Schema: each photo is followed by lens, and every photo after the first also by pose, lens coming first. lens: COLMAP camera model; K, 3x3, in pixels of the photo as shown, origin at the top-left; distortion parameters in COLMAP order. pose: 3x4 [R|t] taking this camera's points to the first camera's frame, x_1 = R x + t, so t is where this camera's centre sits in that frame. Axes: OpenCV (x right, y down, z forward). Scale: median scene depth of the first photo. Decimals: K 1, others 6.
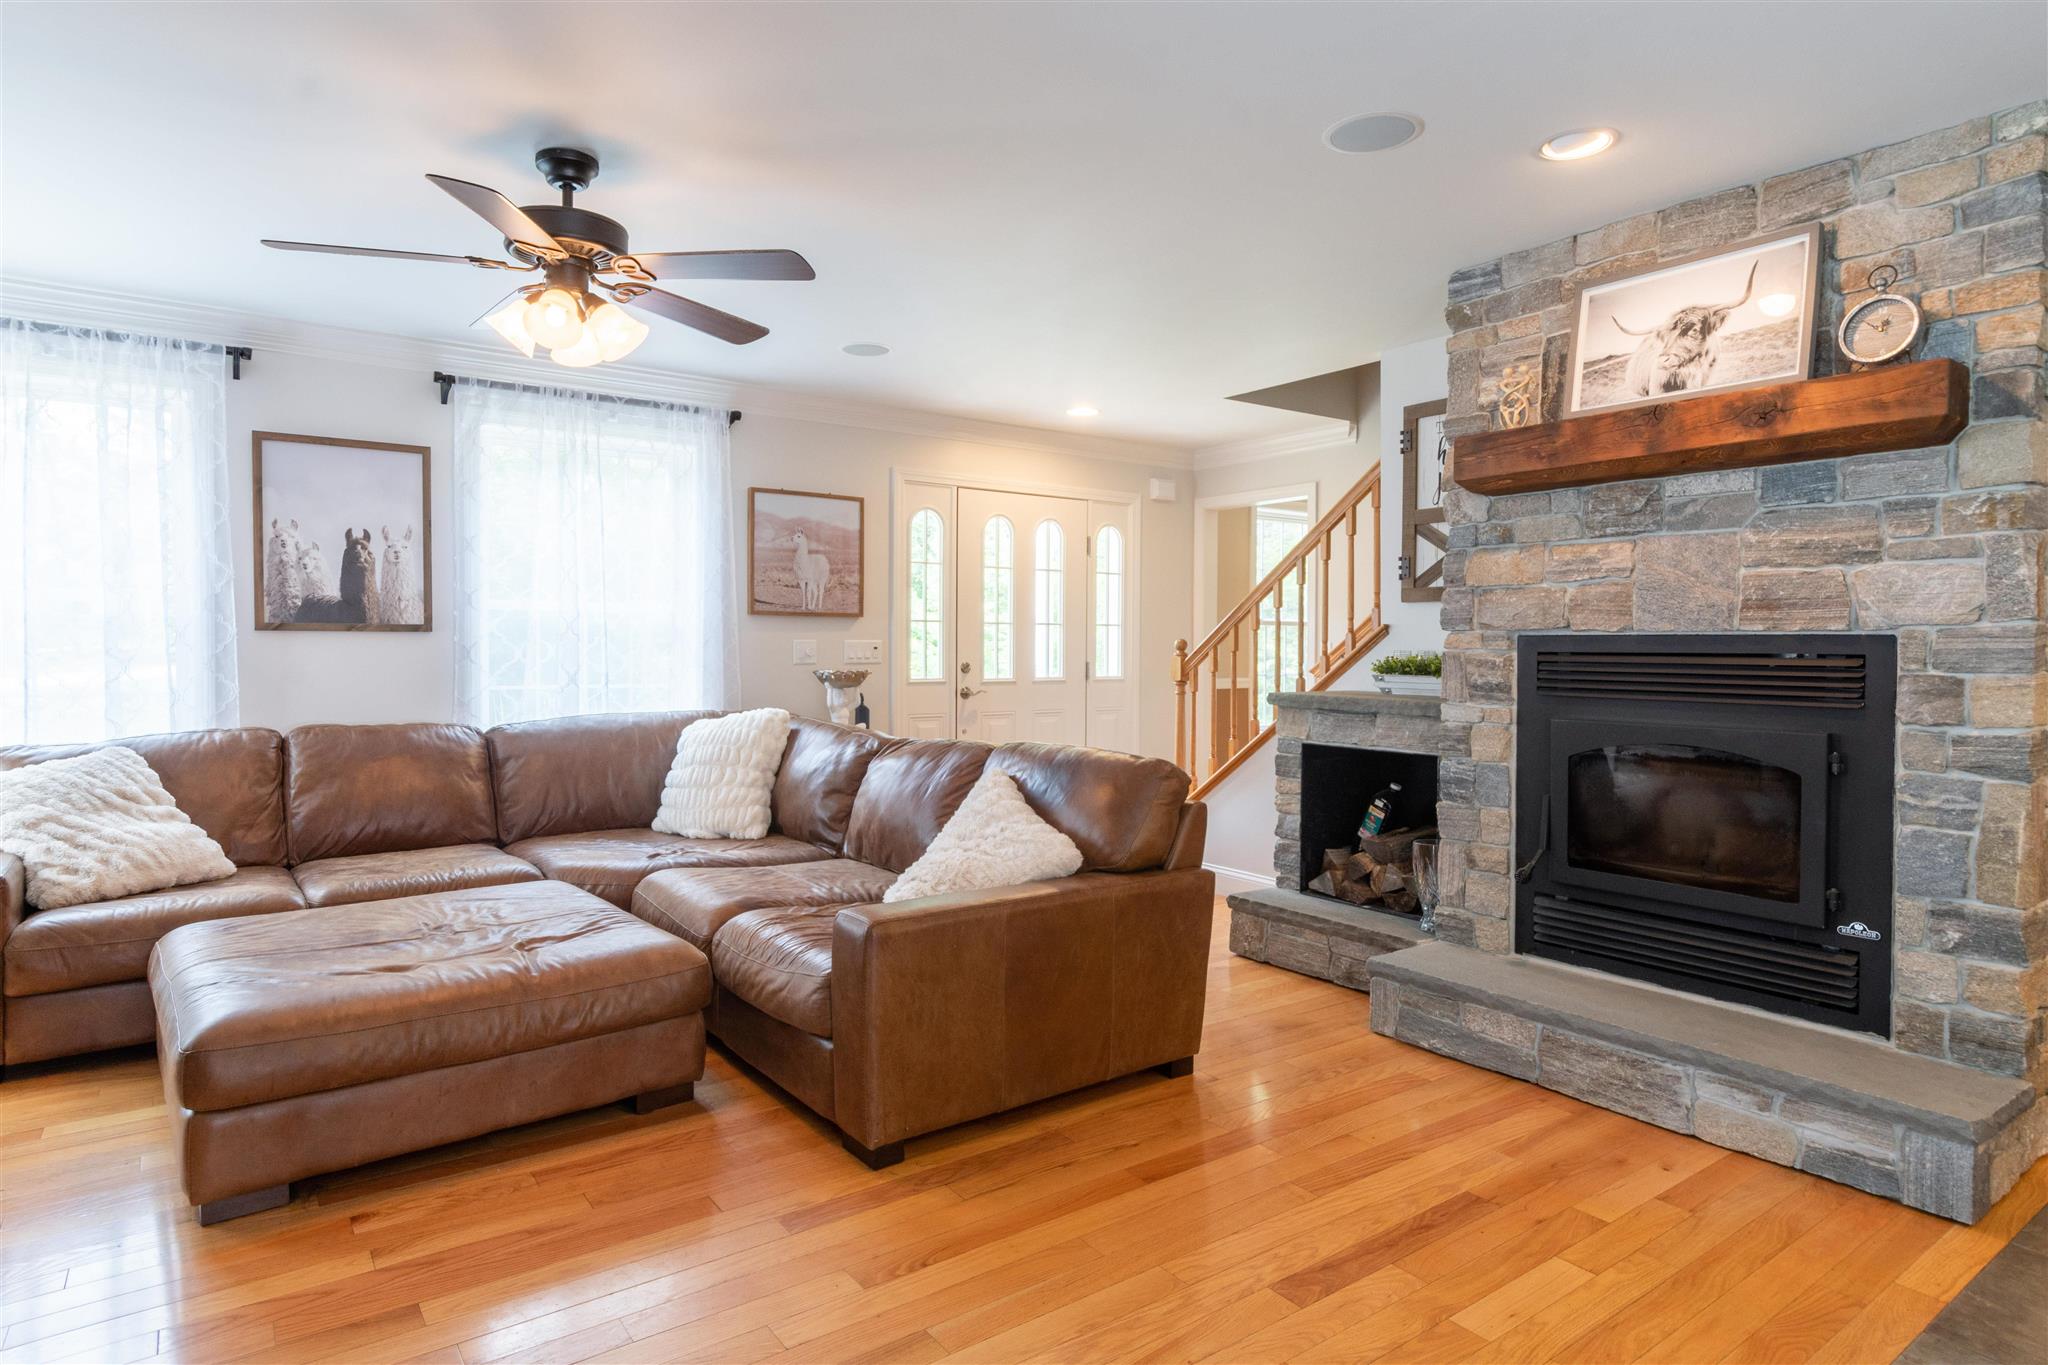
lens RADIAL K [[1114.9, 0, 1028.1], [0, 1114.9, 667.5], [0, 0, 1]] dist [0.001114, 0.000521]
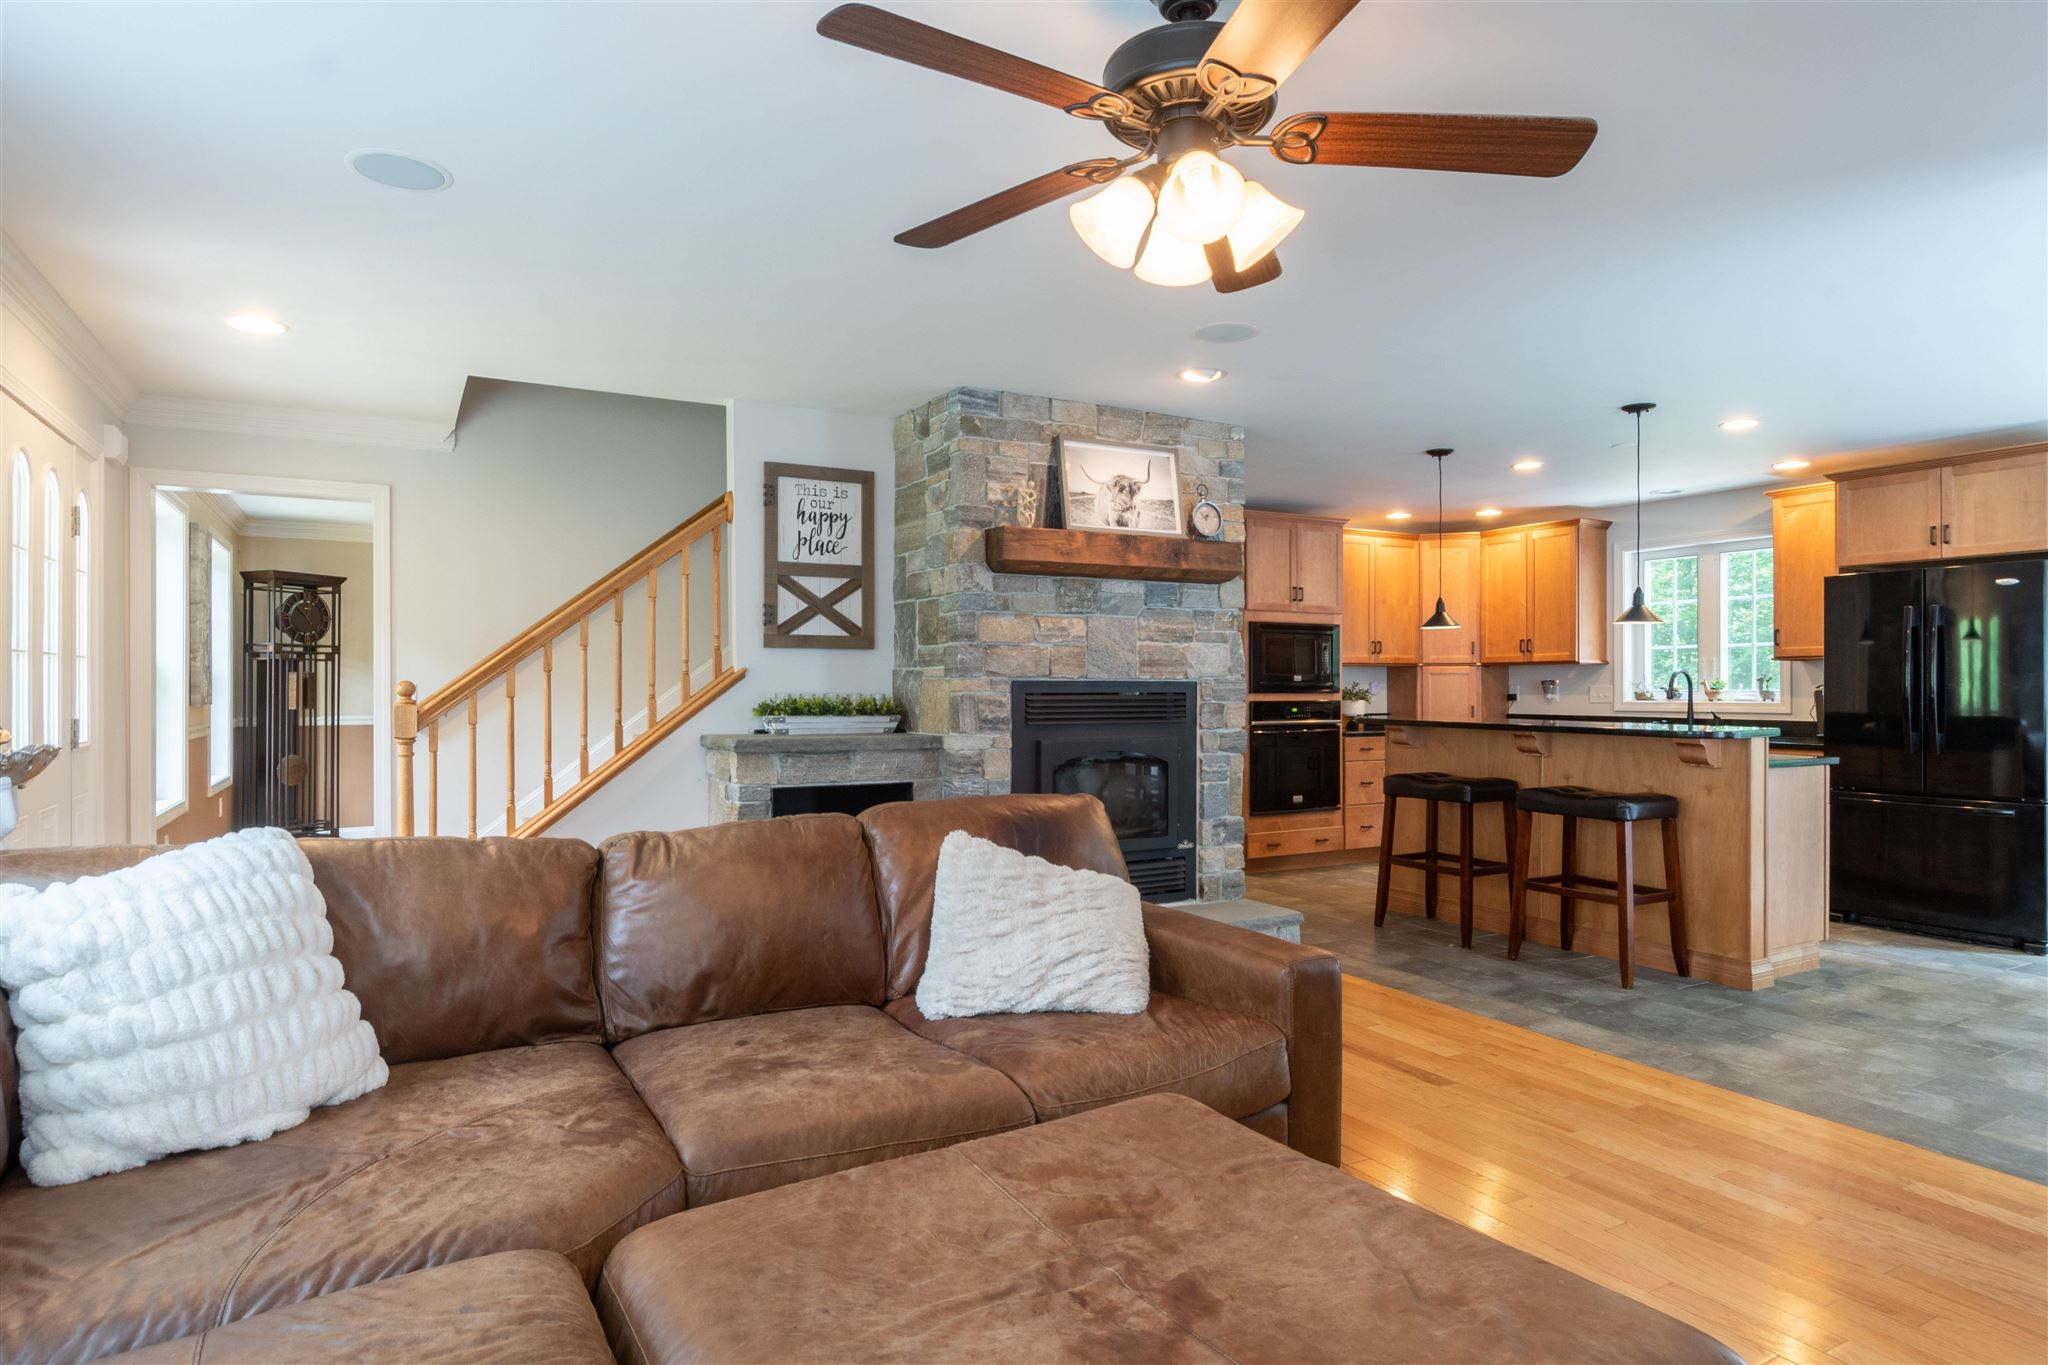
lens RADIAL K [[1133.0, 0, 979.6], [0, 1133.0, 686.6], [0, 0, 1]] dist [0.000712, -0.010588]
pose [[0.155336, -0.005761, 0.987845, -0.951846], [0.020564, 0.999785, 0.002597, -0.027741], [-0.987648, 0.019910, 0.155421, 0.879081]]
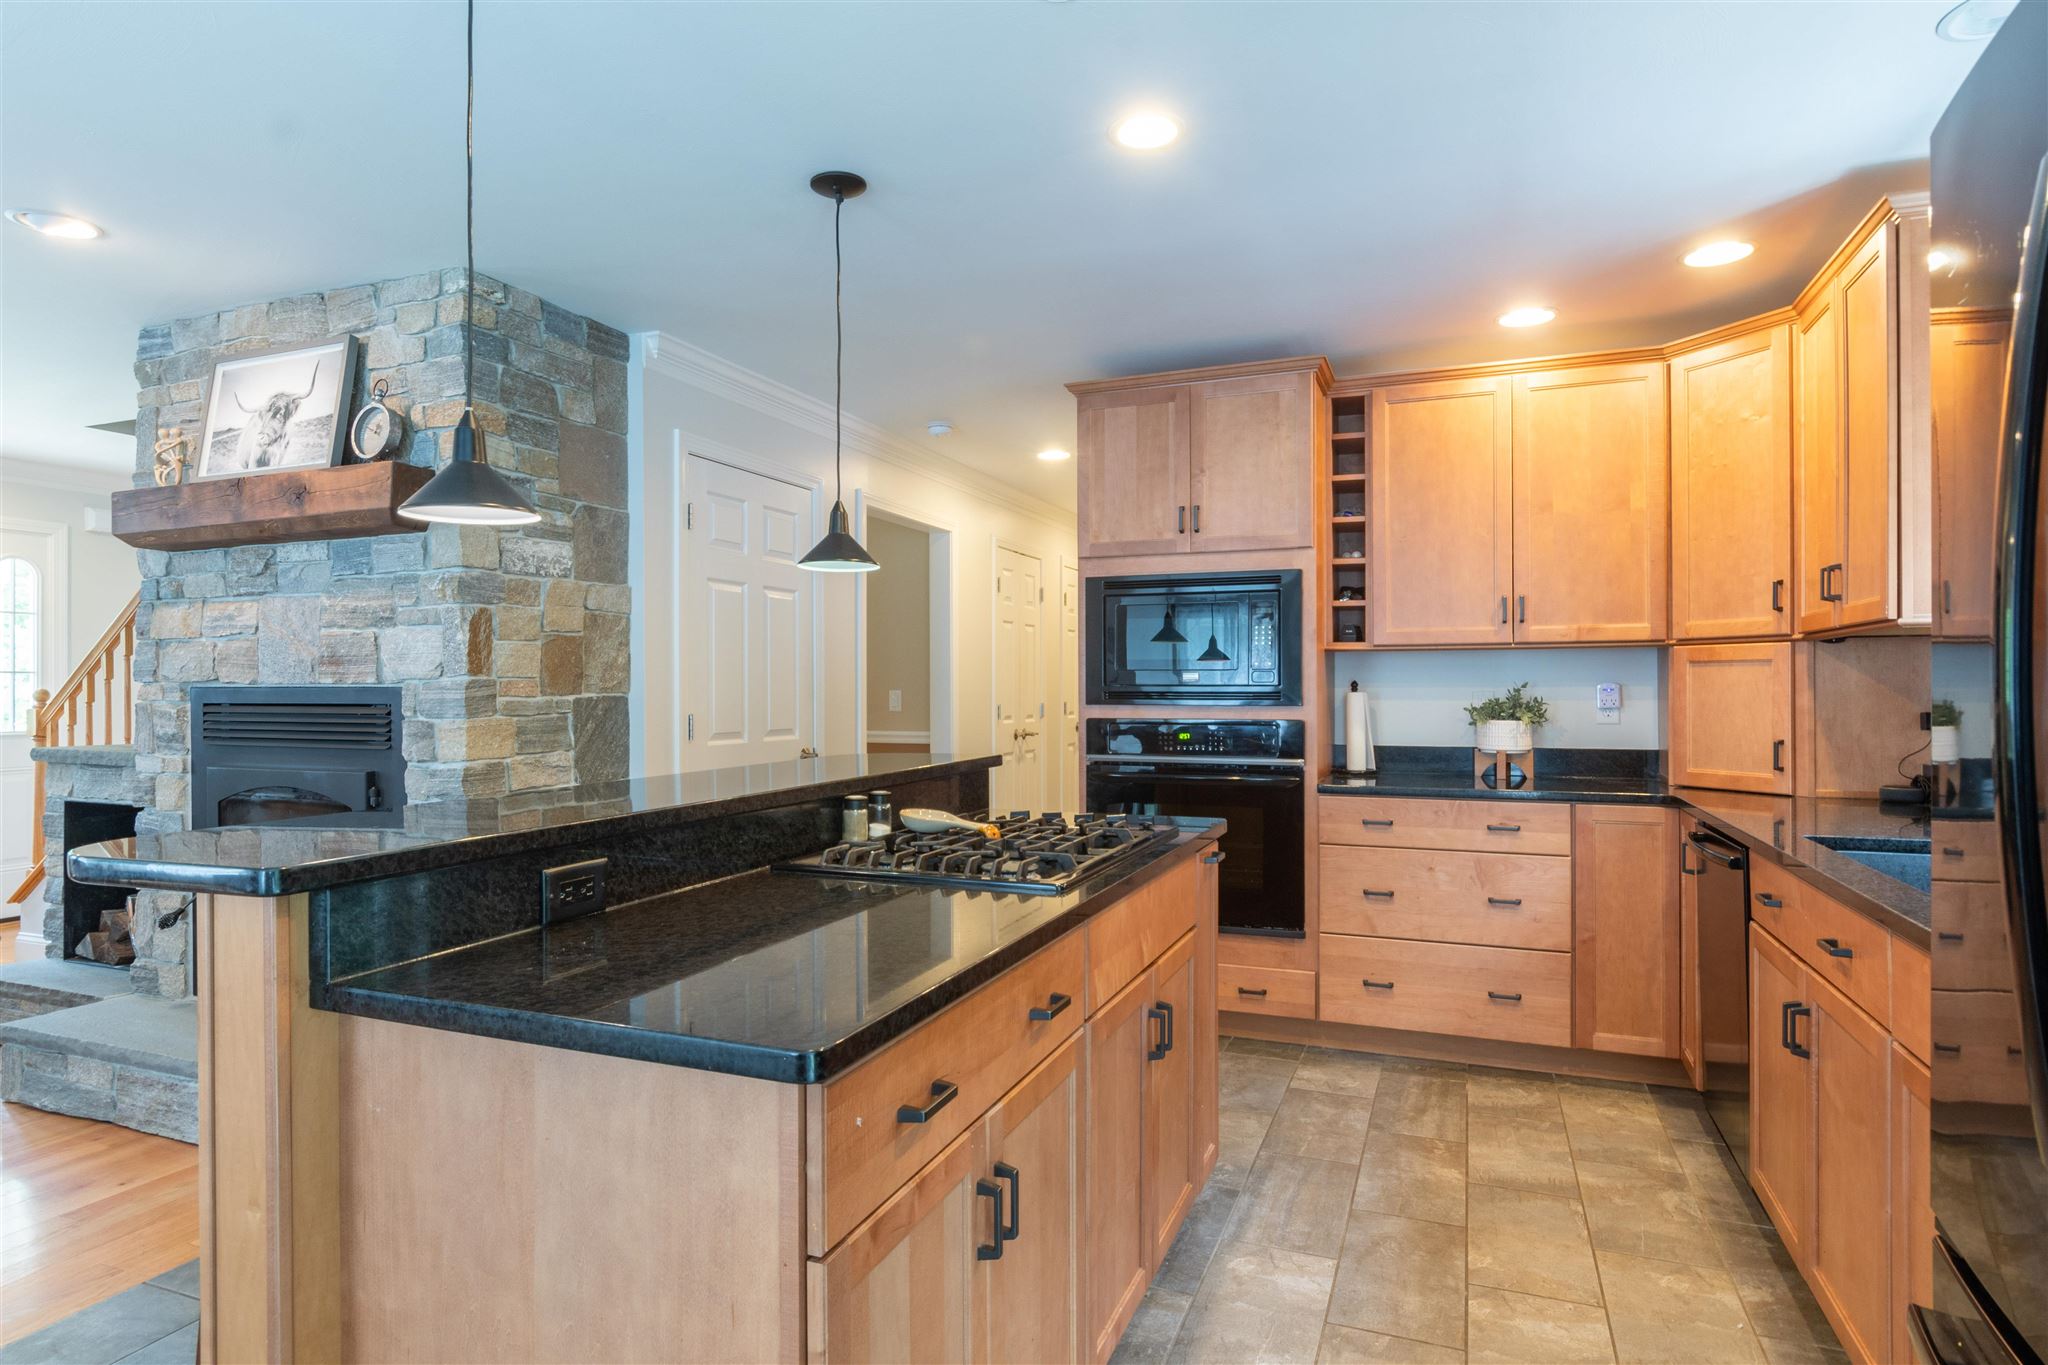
lens RADIAL K [[1116.6, 0, 1017.7], [0, 1116.6, 687.3], [0, 0, 1]] dist [0.001810, 0.000679]
pose [[0.855745, -0.006062, 0.517362, 0.593431], [0.016689, 0.999734, -0.015891, 0.000562], [-0.517128, 0.022233, 0.855619, -0.303207]]
